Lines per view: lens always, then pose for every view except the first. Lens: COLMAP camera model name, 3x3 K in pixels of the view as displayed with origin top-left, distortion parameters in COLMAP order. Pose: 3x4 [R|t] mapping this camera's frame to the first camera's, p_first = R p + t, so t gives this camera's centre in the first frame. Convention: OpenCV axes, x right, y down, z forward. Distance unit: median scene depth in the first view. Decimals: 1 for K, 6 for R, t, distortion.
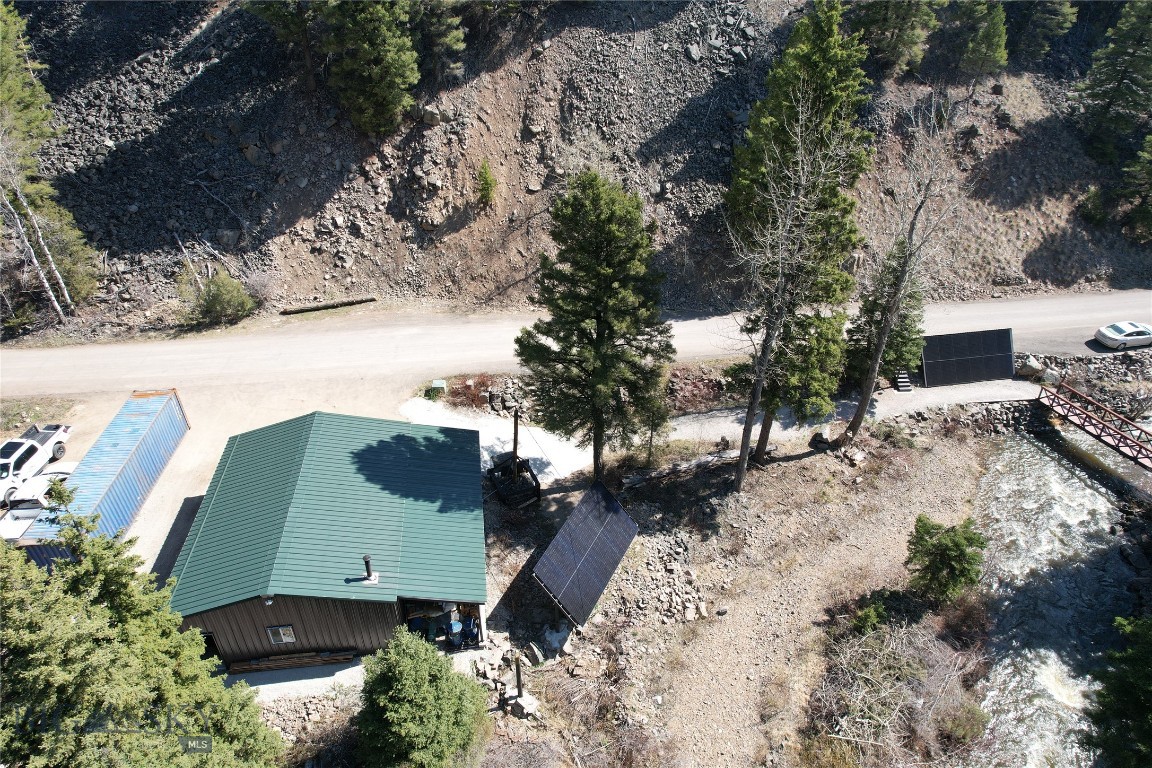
lens RADIAL K [[735.6, 0, 577.8], [0, 735.6, 389.3], [0, 0, 1]] dist [-0.082122, 0.073384]
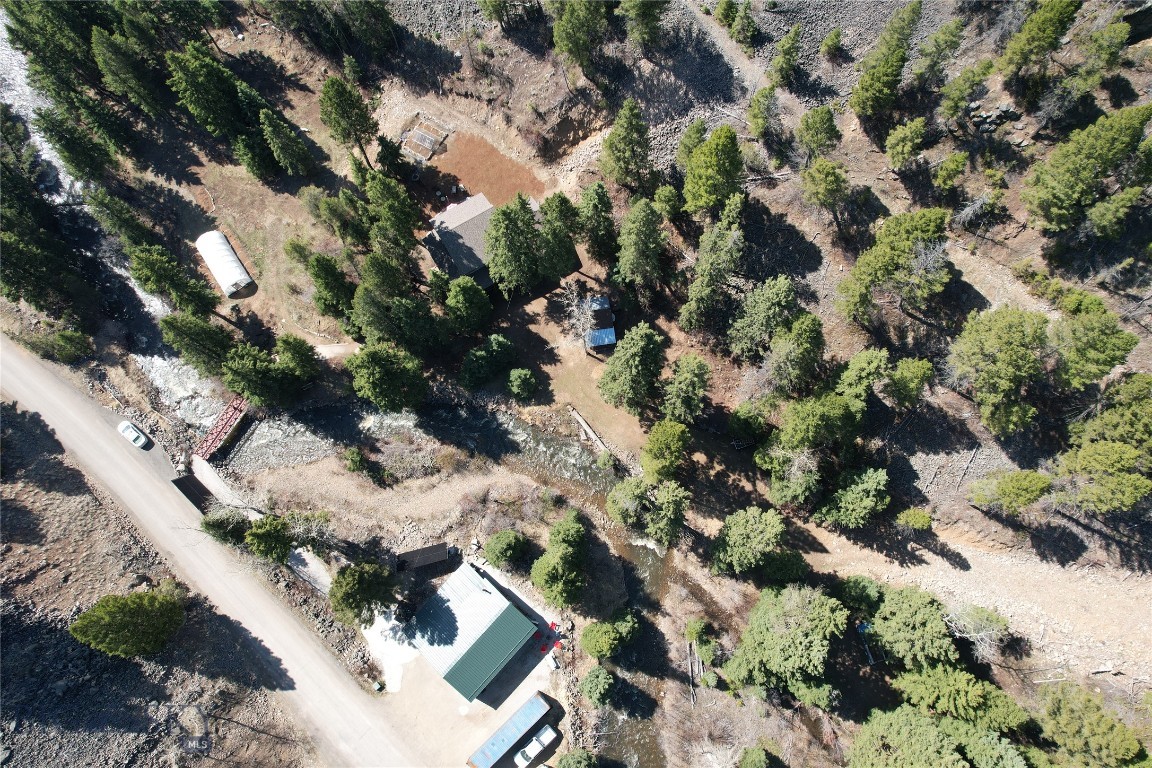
lens RADIAL K [[735.6, 0, 577.8], [0, 735.6, 389.3], [0, 0, 1]] dist [-0.082122, 0.073384]
pose [[-0.635562, -0.747394, 0.193553, -0.247913], [0.429303, -0.133754, 0.893201, -1.137845], [-0.641685, 0.650778, 0.405867, -0.564240]]
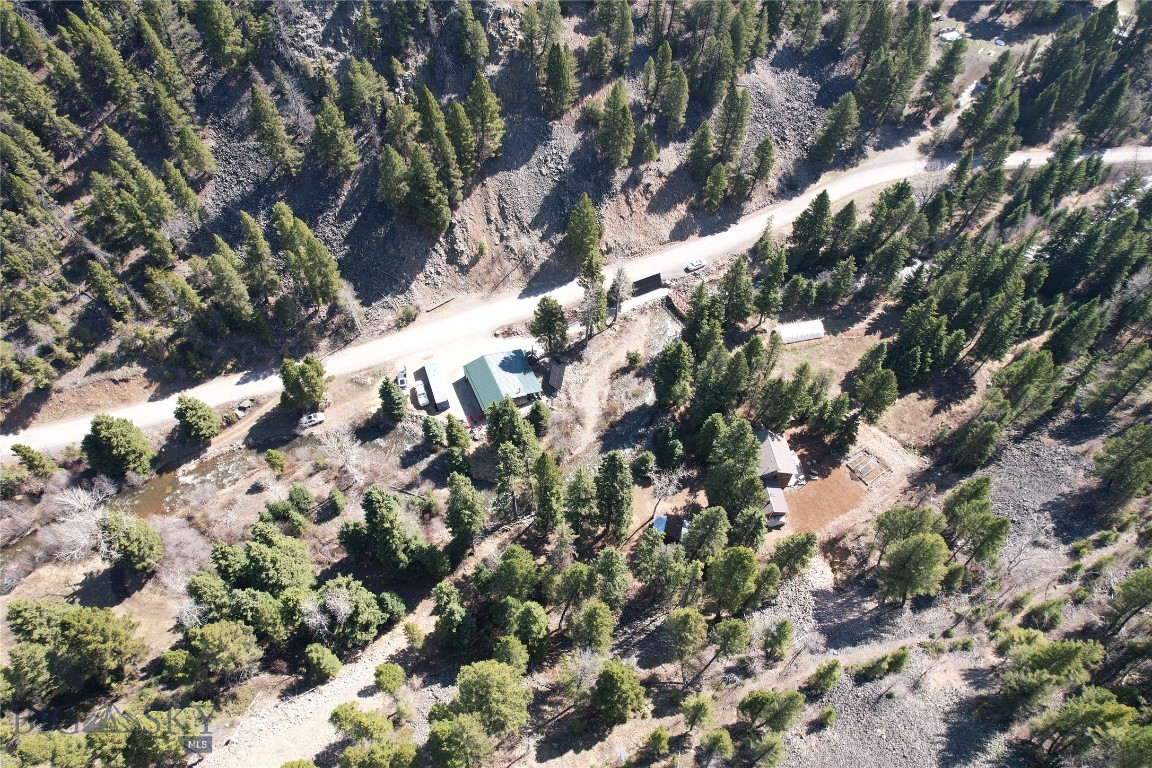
lens RADIAL K [[735.6, 0, 577.8], [0, 735.6, 389.3], [0, 0, 1]] dist [-0.082122, 0.073384]
pose [[0.958912, -0.228706, 0.167871, -0.364162], [0.152396, 0.914340, 0.375177, -0.773753], [-0.239297, -0.334179, 0.911626, -1.795431]]
